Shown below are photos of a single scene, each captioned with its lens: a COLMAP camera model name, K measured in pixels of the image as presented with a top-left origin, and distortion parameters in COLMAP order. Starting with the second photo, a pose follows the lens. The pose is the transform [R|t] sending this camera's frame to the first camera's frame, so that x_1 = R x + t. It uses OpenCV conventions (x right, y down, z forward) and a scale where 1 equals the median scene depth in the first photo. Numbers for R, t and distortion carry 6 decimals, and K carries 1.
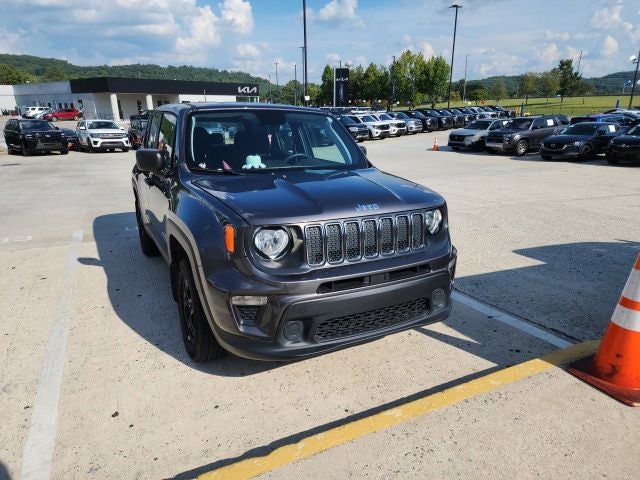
lens RADIAL K [[425.6, 0, 319.0], [0, 425.6, 235.8], [0, 0, 1]] dist [0.075491, -0.069805]
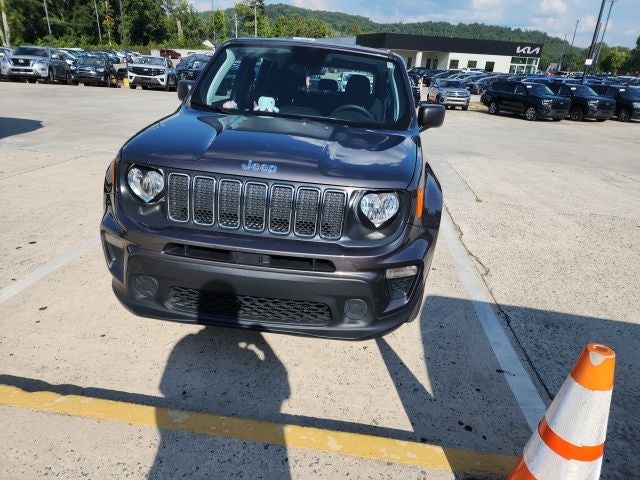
lens RADIAL K [[426.1, 0, 331.0], [0, 426.1, 238.2], [0, 0, 1]] dist [0.072801, -0.065430]
pose [[0.843367, 0.255326, -0.472802, 0.041287], [-0.213862, 0.966698, 0.140564, -0.005194], [0.492946, -0.017433, 0.869885, 0.025255]]
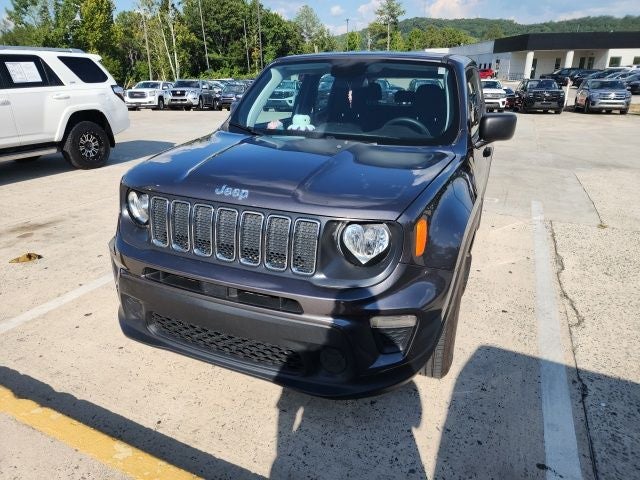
lens RADIAL K [[427.2, 0, 310.9], [0, 427.2, 236.2], [0, 0, 1]] dist [0.074582, -0.071843]
pose [[0.631771, 0.271263, -0.726141, 0.049006], [-0.210151, 0.961625, 0.176393, -0.009953], [0.746124, 0.041159, 0.664533, 0.041173]]
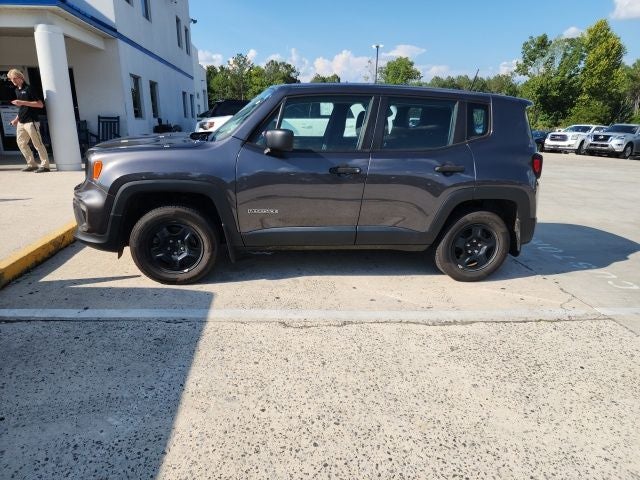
lens RADIAL K [[424.6, 0, 311.7], [0, 424.6, 230.1], [0, 0, 1]] dist [0.081097, -0.074789]
pose [[-0.323882, 0.239650, -0.915242, 0.095908], [-0.281873, 0.899013, 0.335148, -0.036298], [0.903133, 0.366530, -0.223623, 0.145943]]
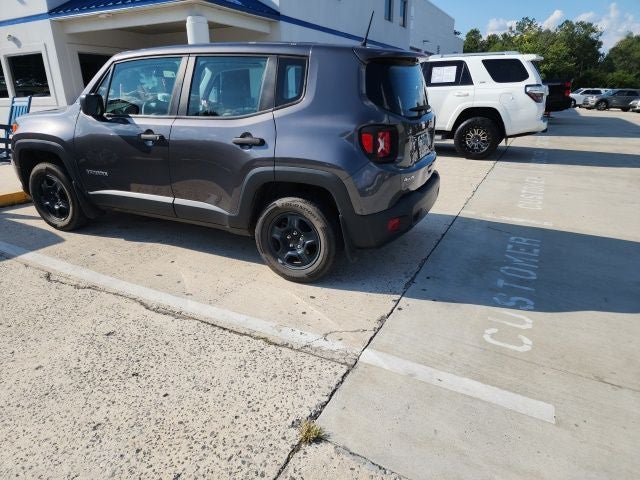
lens RADIAL K [[427.2, 0, 310.9], [0, 427.2, 236.2], [0, 0, 1]] dist [0.074582, -0.071843]
pose [[-0.798817, 0.202357, -0.566519, 0.032428], [-0.155071, 0.840635, 0.518927, -0.054194], [0.581244, 0.502378, -0.640134, 0.216764]]
